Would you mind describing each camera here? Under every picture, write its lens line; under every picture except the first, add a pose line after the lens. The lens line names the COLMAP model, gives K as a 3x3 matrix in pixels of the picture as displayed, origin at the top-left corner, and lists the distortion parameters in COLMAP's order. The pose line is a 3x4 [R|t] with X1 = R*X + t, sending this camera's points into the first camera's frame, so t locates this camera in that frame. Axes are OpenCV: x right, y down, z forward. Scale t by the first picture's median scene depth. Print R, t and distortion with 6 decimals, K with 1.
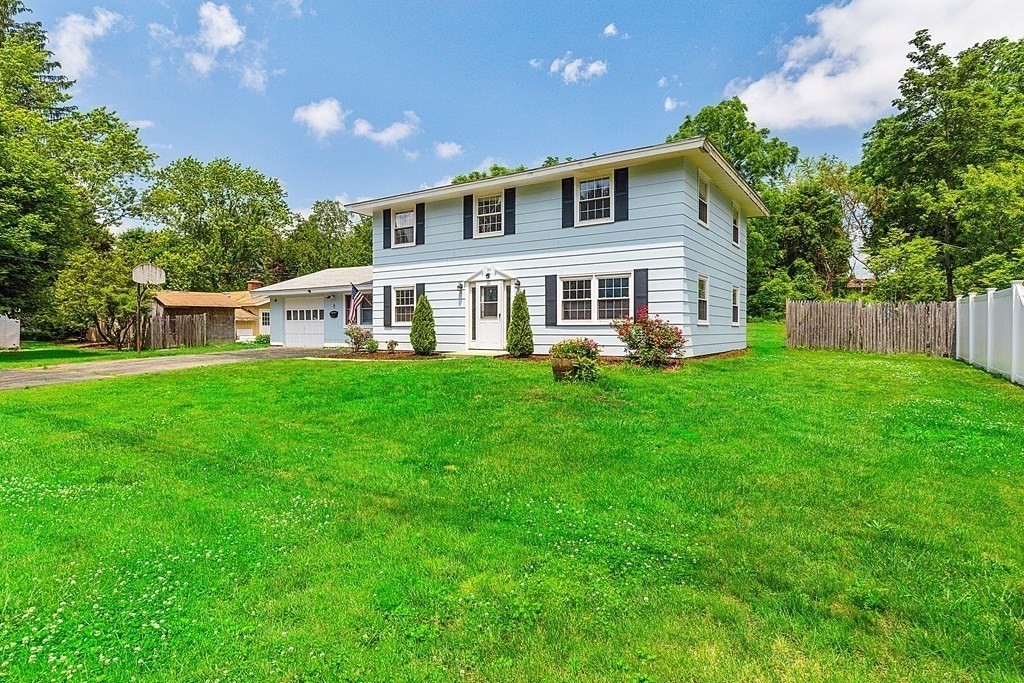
lens RADIAL K [[553.0, 0, 510.0], [0, 553.0, 343.0], [0, 0, 1]] dist [0.001509, -0.002207]
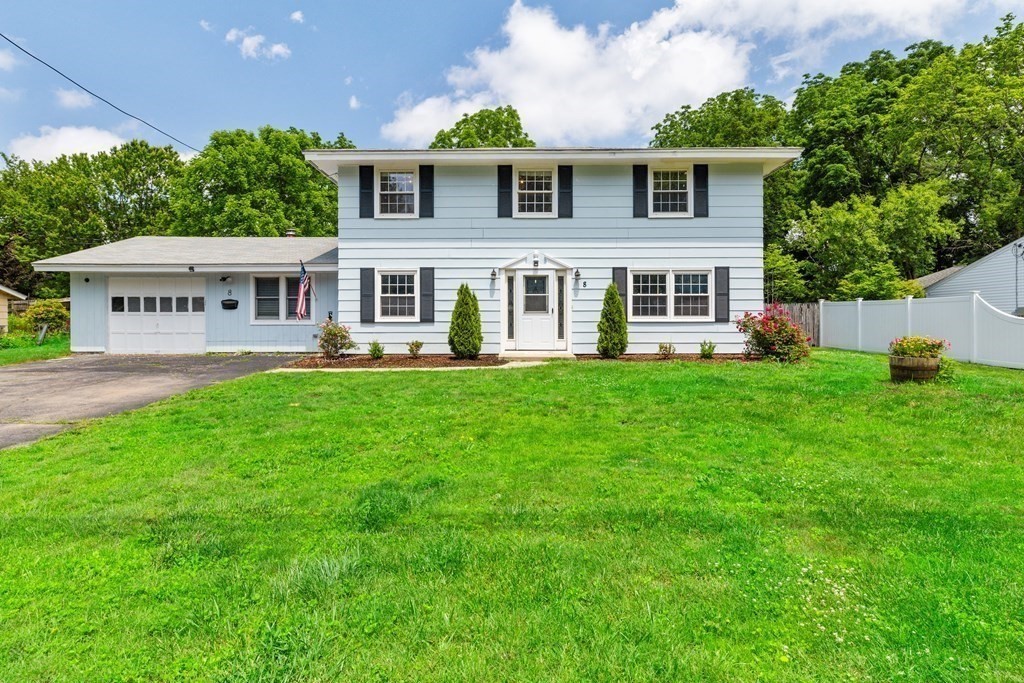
lens RADIAL K [[553.0, 0, 509.8], [0, 553.0, 333.9], [0, 0, 1]] dist [0.001509, -0.002207]
pose [[0.831660, -0.002020, 0.555281, -0.530565], [0.013559, 0.999769, -0.016671, 0.000497], [-0.555119, 0.021393, 0.831496, 0.308430]]
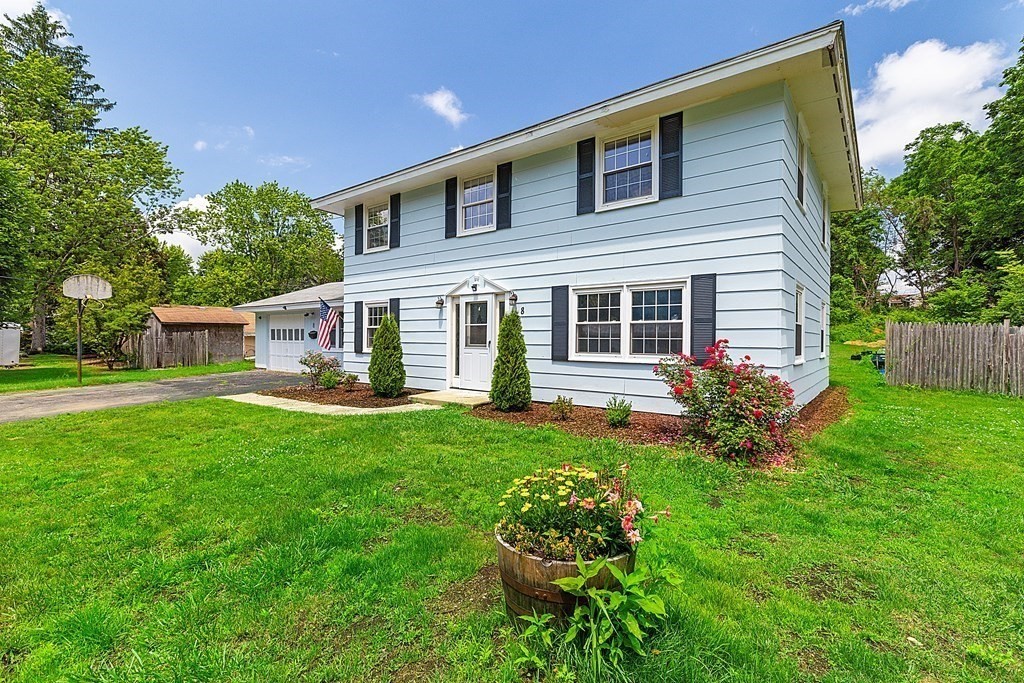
lens RADIAL K [[477.6, 0, 510.7], [0, 477.6, 347.0], [0, 0, 1]] dist [0.002482, 0.000469]
pose [[0.997107, 0.008654, -0.075519, 0.052862], [-0.009285, 0.999925, -0.008015, -0.038786], [0.075444, 0.008693, 0.997112, 0.374215]]
